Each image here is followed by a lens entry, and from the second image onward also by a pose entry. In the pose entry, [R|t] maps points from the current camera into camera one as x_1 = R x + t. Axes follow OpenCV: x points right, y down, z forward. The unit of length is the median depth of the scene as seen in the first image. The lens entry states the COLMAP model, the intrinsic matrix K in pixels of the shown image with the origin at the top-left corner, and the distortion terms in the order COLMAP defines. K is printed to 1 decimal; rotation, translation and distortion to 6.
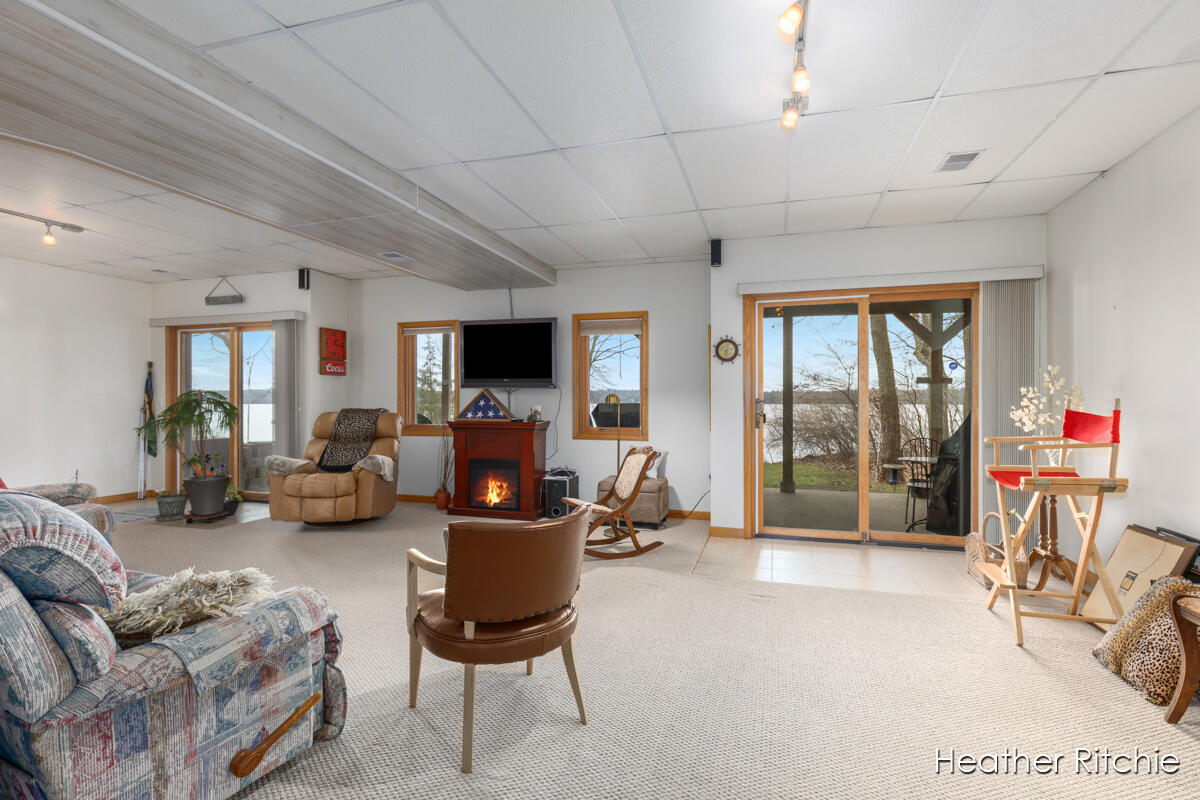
lens RADIAL K [[563.9, 0, 605.9], [0, 563.9, 400.5], [0, 0, 1]] dist [-0.002069, -0.000052]
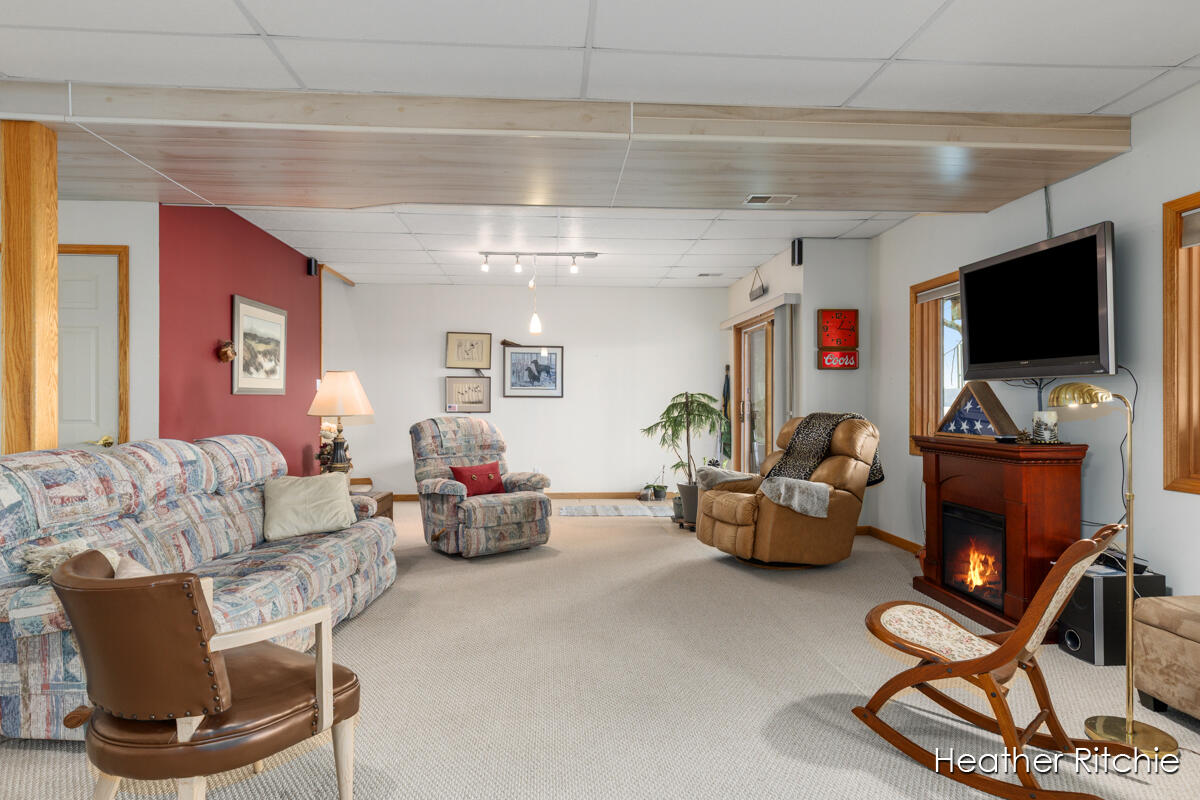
lens RADIAL K [[674.4, 0, 601.2], [0, 674.4, 399.8], [0, 0, 1]] dist [0.005908, 0.001165]
pose [[0.350657, -0.006103, -0.936484, 0.286110], [0.002586, 0.999981, -0.005549, 0.000587], [0.936500, -0.000476, 0.350666, 0.416940]]
